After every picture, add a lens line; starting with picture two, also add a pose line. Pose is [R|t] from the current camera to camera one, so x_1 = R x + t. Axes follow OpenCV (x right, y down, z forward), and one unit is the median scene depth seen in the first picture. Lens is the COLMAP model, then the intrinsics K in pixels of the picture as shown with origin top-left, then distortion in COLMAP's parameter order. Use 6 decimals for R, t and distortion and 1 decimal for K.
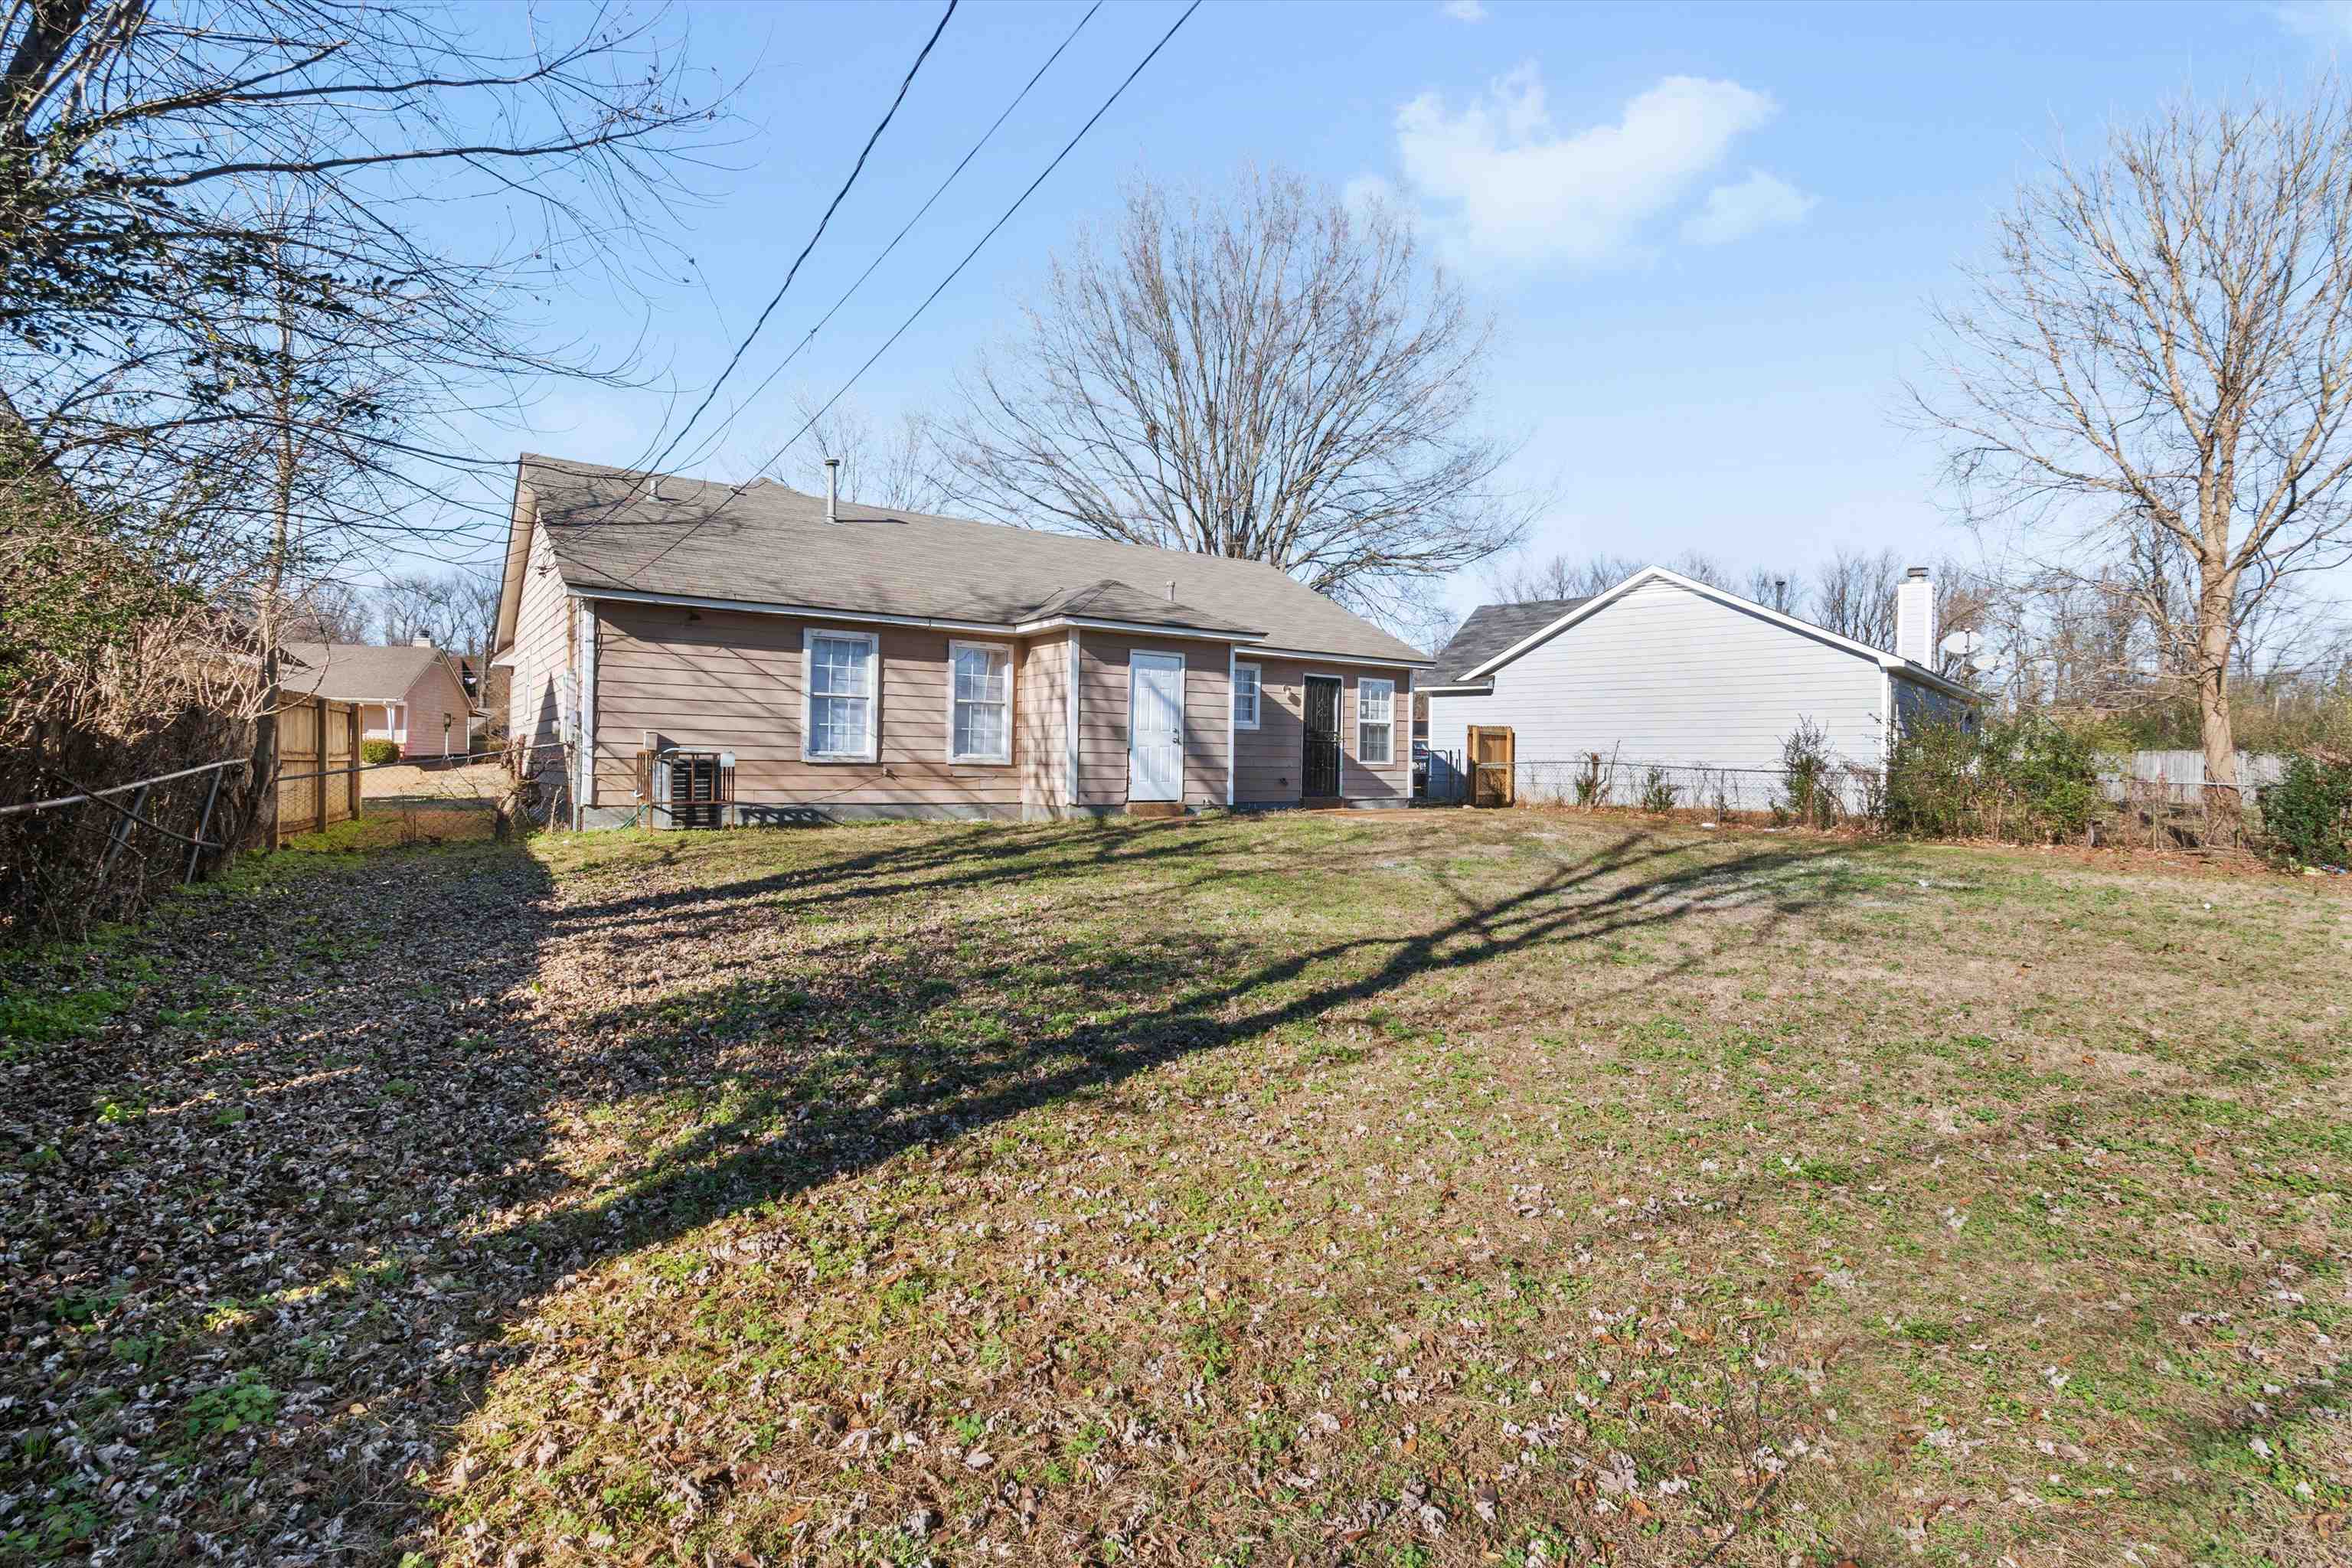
lens RADIAL K [[1163.0, 0, 1167.5], [0, 1163.0, 771.2], [0, 0, 1]] dist [0.007783, -0.000591]
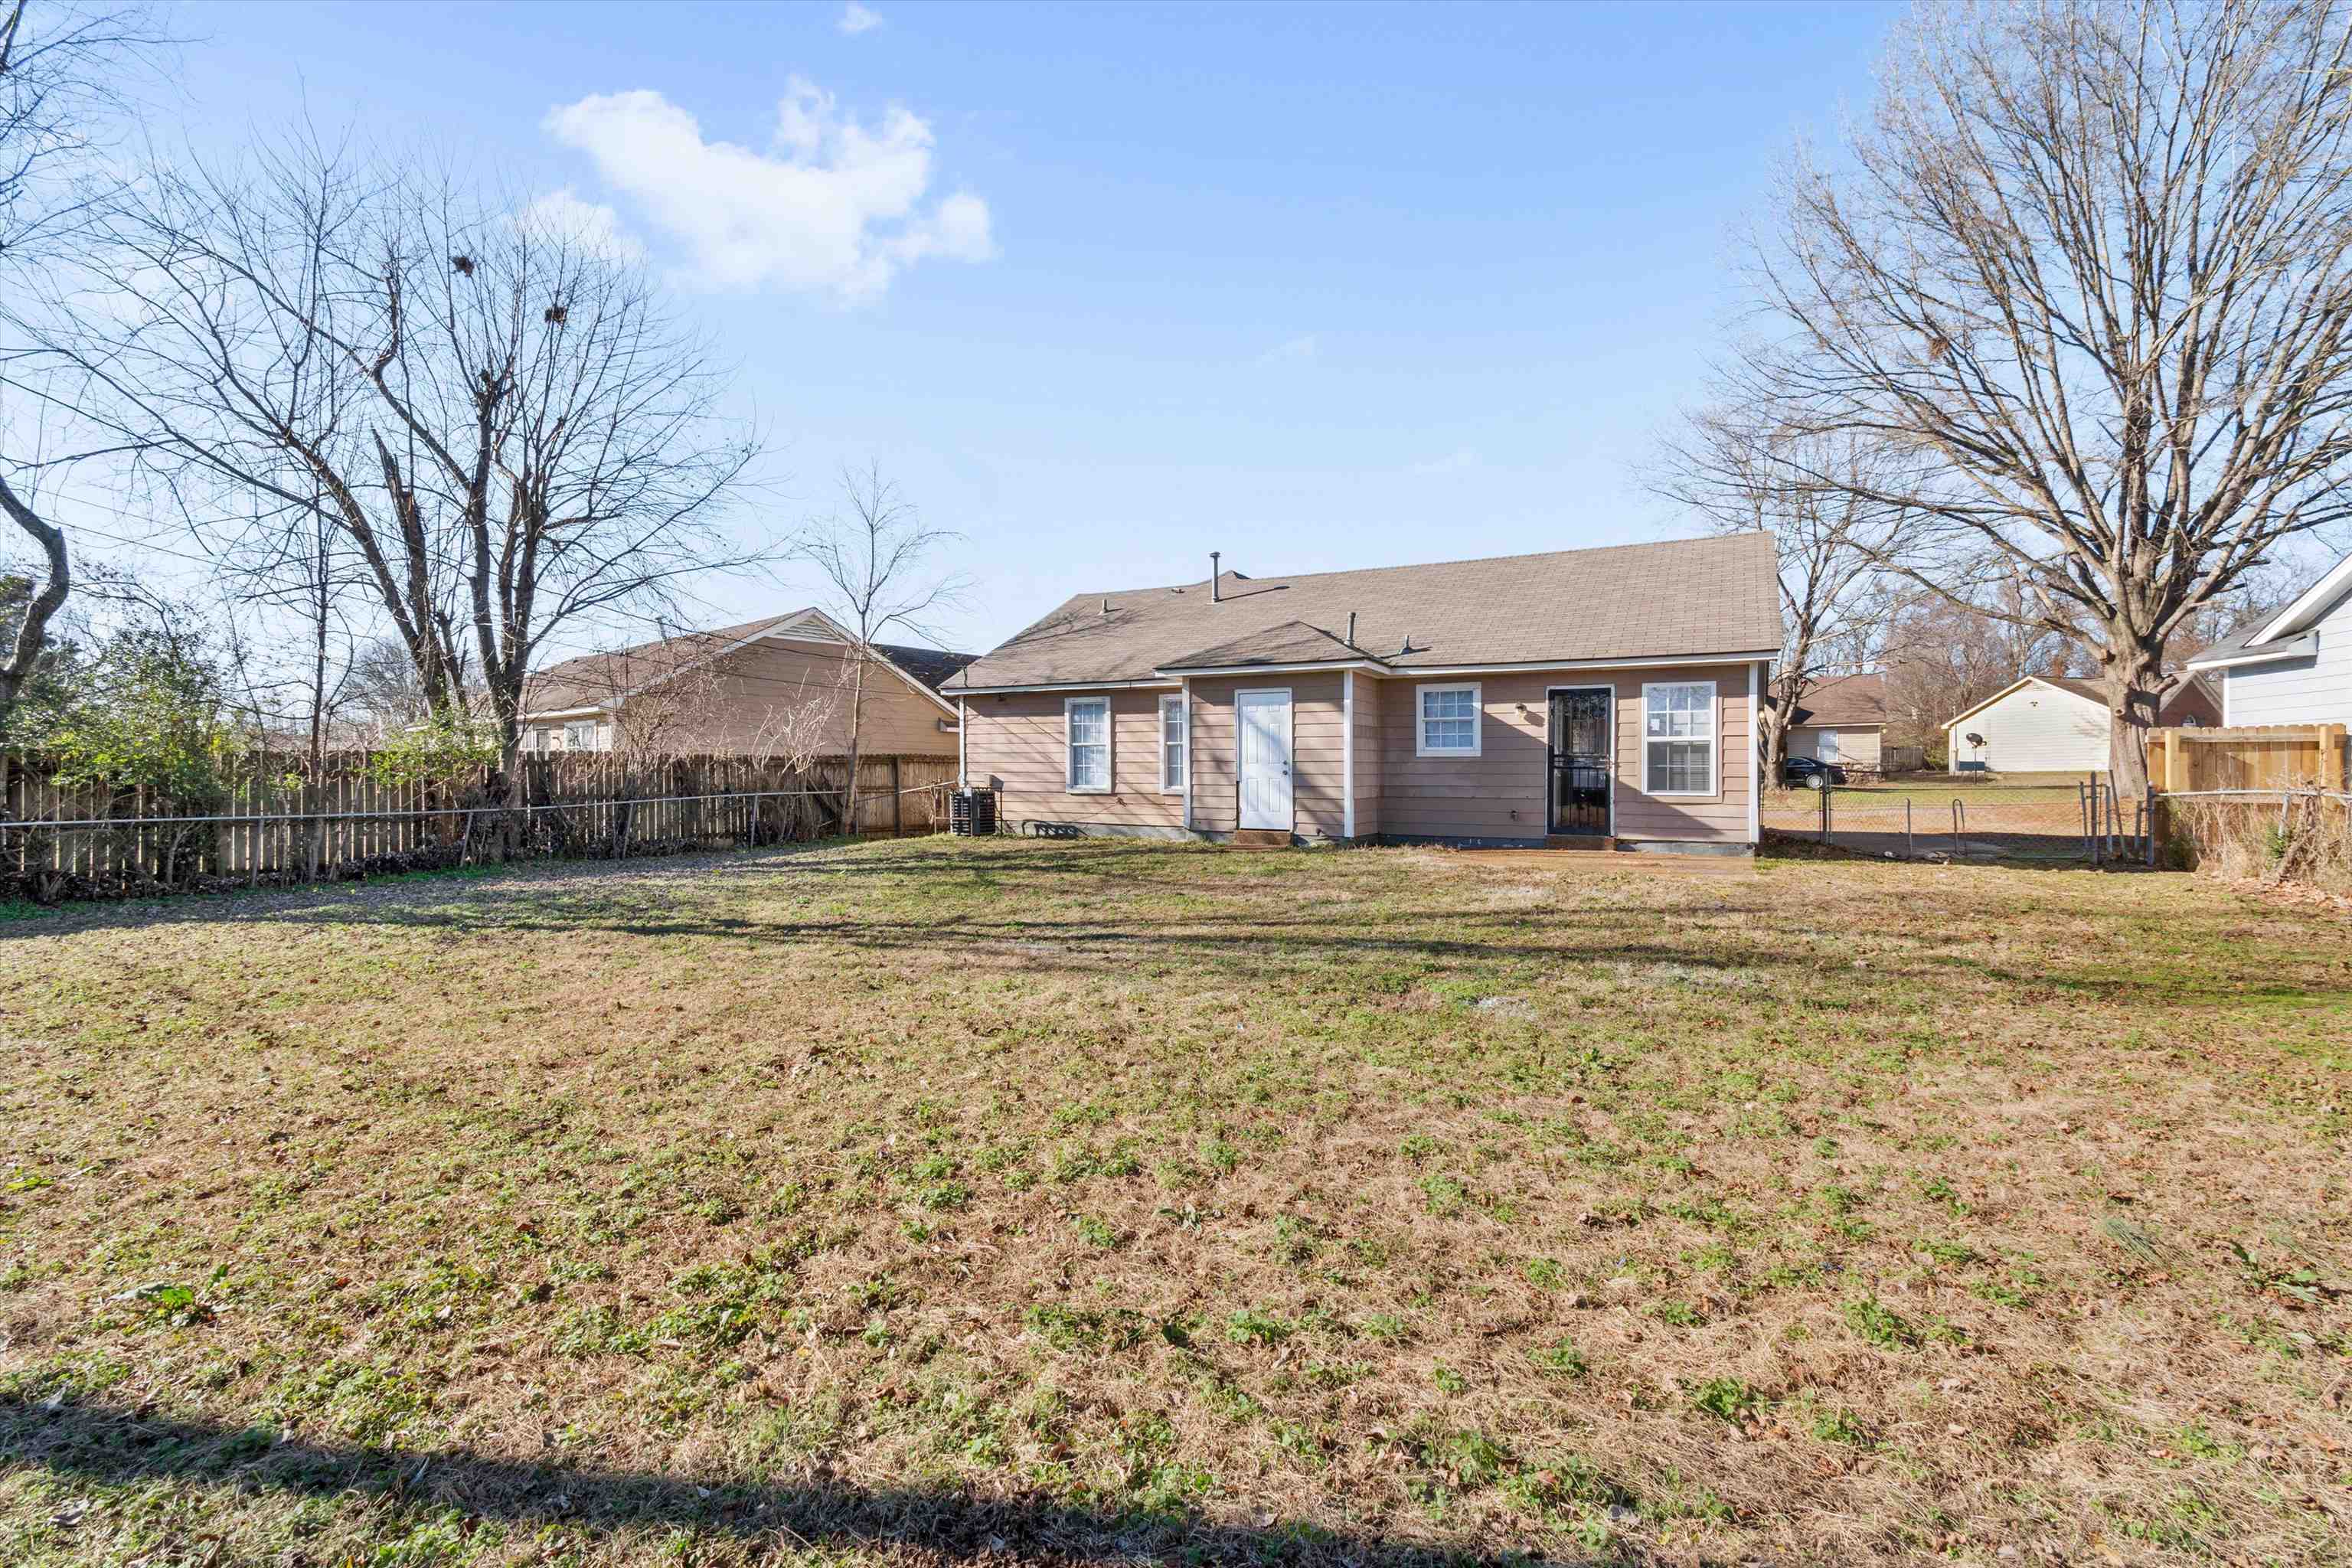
lens RADIAL K [[1163.0, 0, 1167.5], [0, 1163.0, 771.2], [0, 0, 1]] dist [0.007783, -0.000591]
pose [[0.375812, -0.015098, -0.926573, 0.939166], [-0.006618, 0.999798, -0.018975, -0.007252], [0.926672, 0.013263, 0.375636, 0.522050]]
